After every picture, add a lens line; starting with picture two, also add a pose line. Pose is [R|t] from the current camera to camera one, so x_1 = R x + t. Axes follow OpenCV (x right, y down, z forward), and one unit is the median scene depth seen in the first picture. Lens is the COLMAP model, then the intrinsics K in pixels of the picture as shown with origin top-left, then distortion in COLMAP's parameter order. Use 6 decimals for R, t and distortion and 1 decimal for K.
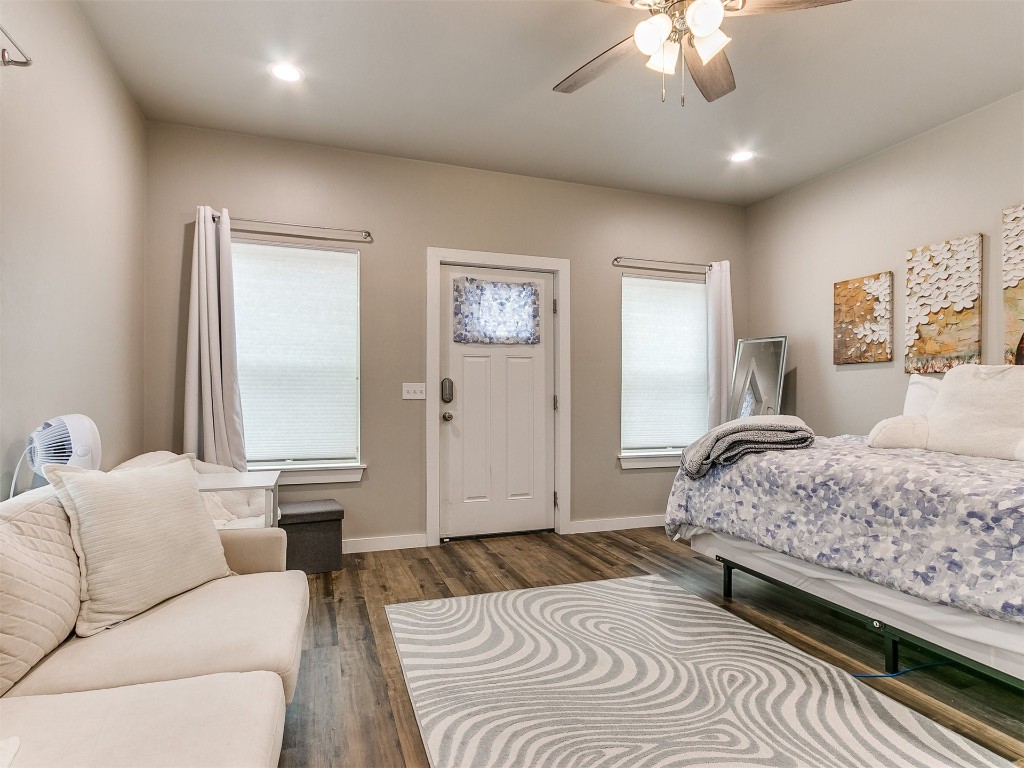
lens RADIAL K [[537.2, 0, 495.3], [0, 537.2, 395.9], [0, 0, 1]] dist [0.003880, 0.000249]
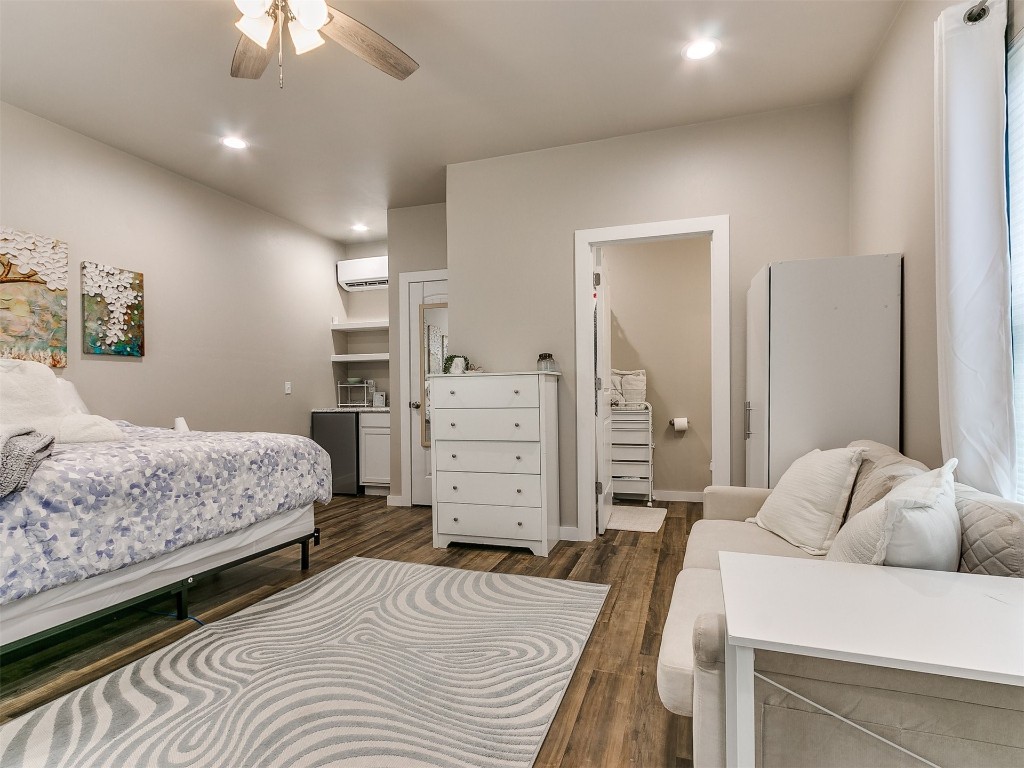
lens RADIAL K [[537.2, 0, 495.3], [0, 537.2, 395.9], [0, 0, 1]] dist [0.003880, 0.000249]
pose [[-0.779327, -0.003130, 0.626610, -0.528631], [0.005052, 0.999924, 0.011277, 0.008597], [-0.626597, 0.011954, -0.779251, 1.428415]]
